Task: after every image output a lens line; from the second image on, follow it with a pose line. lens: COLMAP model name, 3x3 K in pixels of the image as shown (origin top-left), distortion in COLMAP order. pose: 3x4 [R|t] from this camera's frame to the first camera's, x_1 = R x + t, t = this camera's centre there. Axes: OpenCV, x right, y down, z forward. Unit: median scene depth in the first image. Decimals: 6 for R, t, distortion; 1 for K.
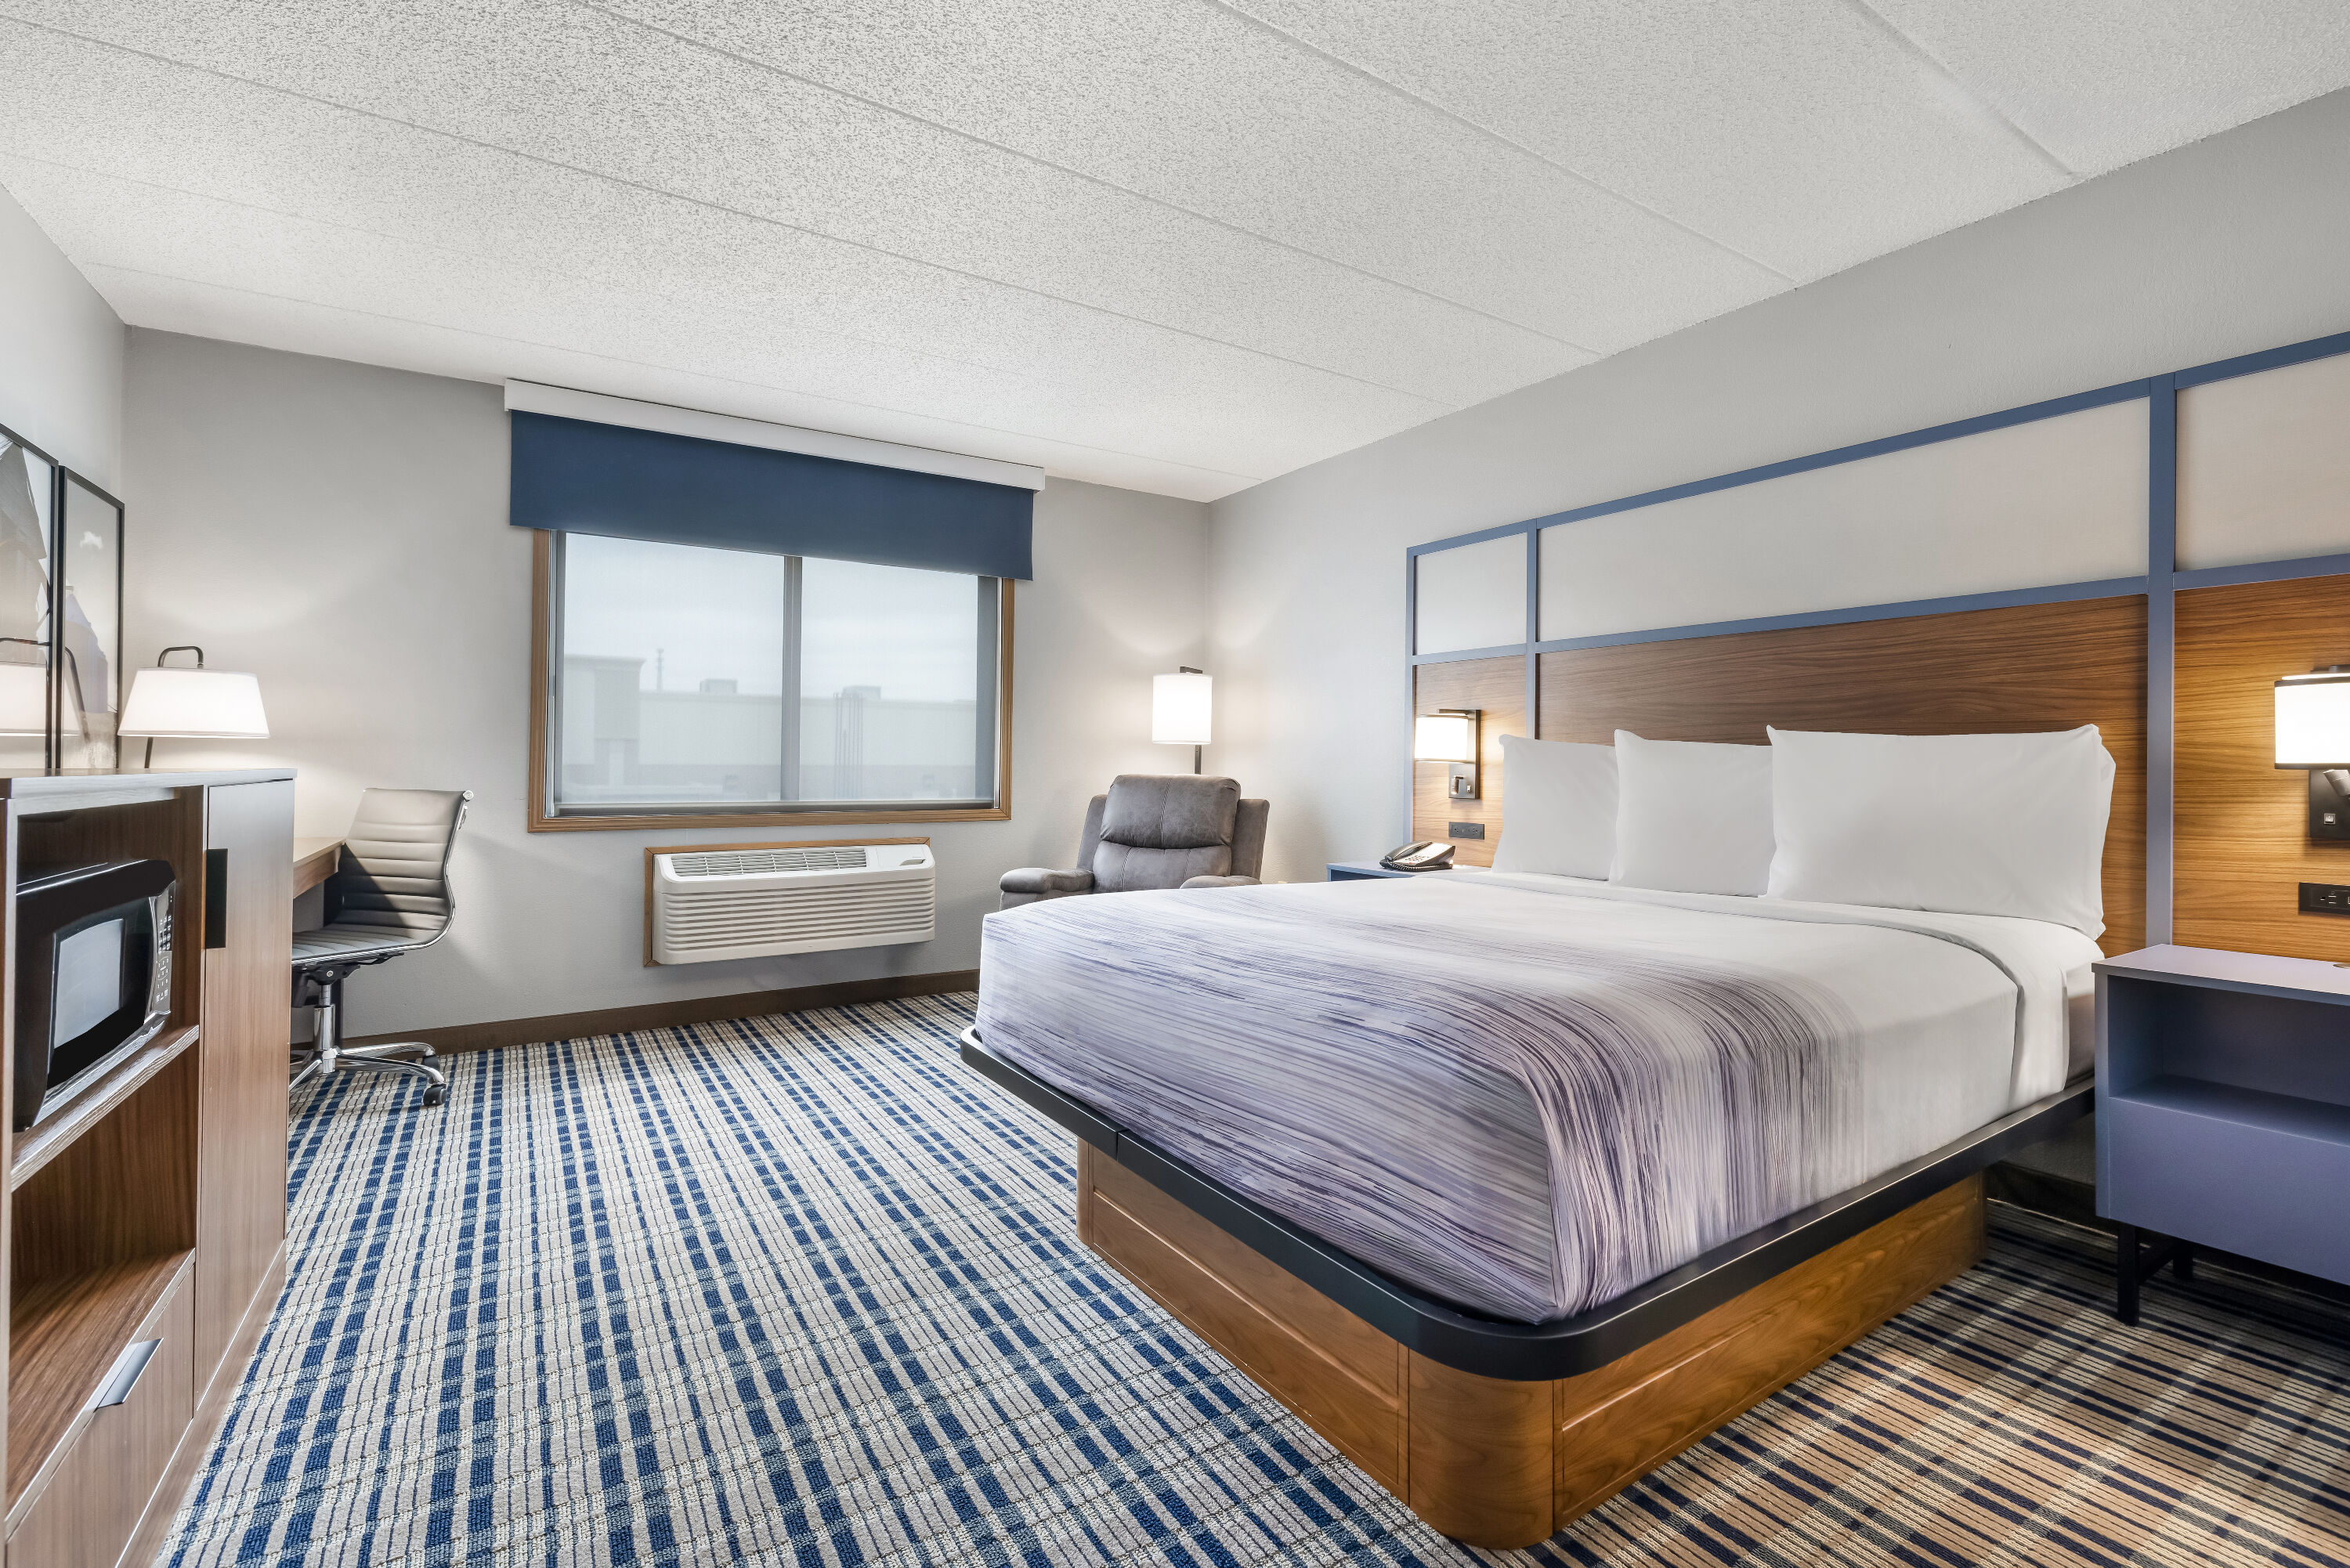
lens RADIAL K [[1029.3, 0, 1187.0], [0, 1029.3, 778.3], [0, 0, 1]] dist [0.000903, 0.001026]
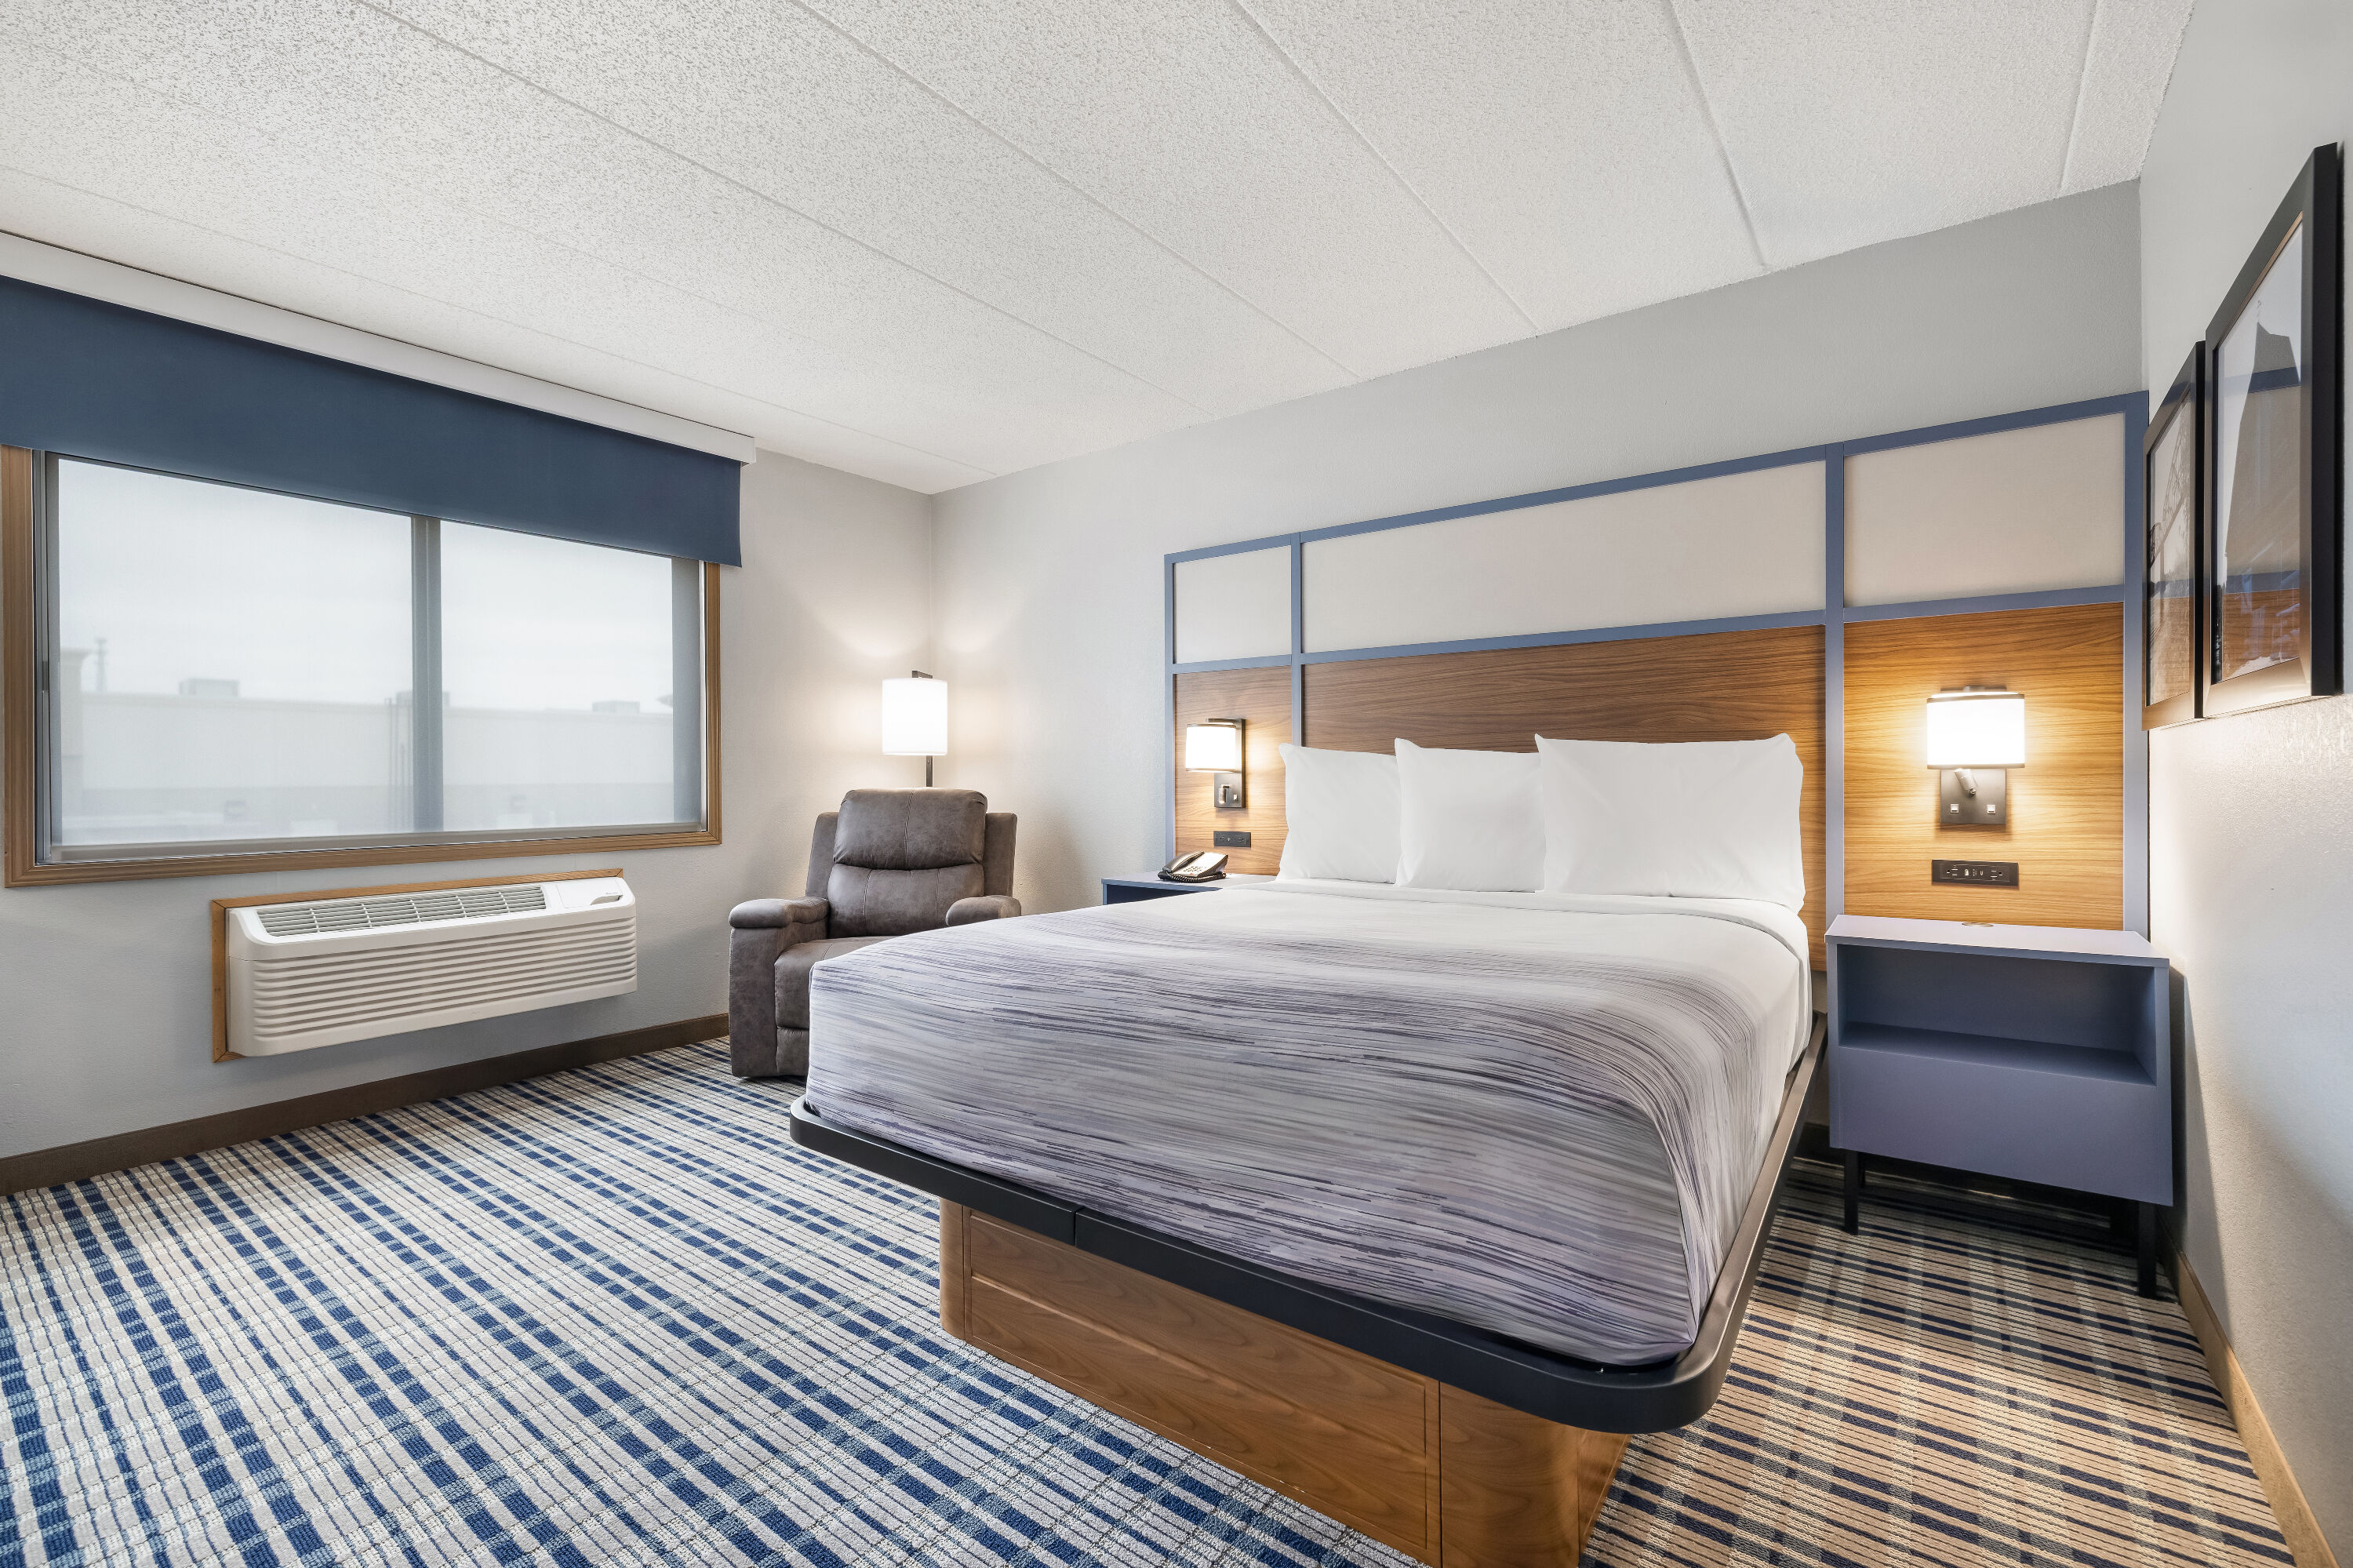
lens RADIAL K [[1030.8, 0, 1224.0], [0, 1030.8, 800.8], [0, 0, 1]] dist [0.000903, 0.001026]
pose [[0.941655, -0.020119, 0.335978, -0.139695], [0.016392, 0.999769, 0.013926, -0.001919], [-0.336180, -0.007606, 0.941767, 0.101110]]
